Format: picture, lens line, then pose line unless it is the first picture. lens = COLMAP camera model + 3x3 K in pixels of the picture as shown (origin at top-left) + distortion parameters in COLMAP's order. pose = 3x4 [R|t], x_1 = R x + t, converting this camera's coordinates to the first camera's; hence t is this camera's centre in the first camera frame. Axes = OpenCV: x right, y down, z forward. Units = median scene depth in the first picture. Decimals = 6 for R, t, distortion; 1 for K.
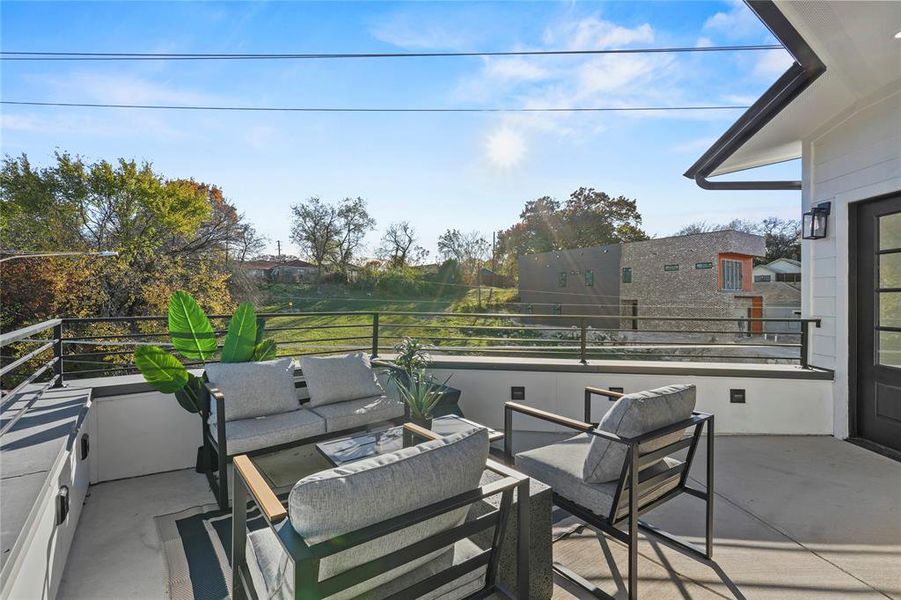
lens RADIAL K [[413.4, 0, 447.7], [0, 413.4, 303.9], [0, 0, 1]] dist [0.000284, -0.000271]
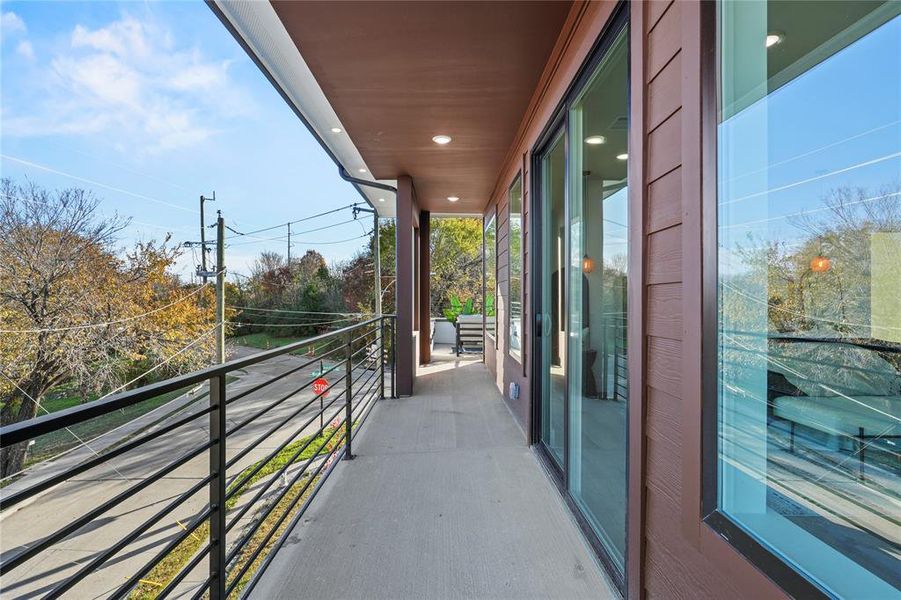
lens RADIAL K [[413.4, 0, 450.5], [0, 413.4, 300.1], [0, 0, 1]] dist [0.000284, -0.000271]
pose [[0.808722, 0.004029, -0.588177, 0.178853], [-0.009683, 0.999932, -0.006464, 0.004957], [0.588111, 0.010923, 0.808706, -0.238831]]
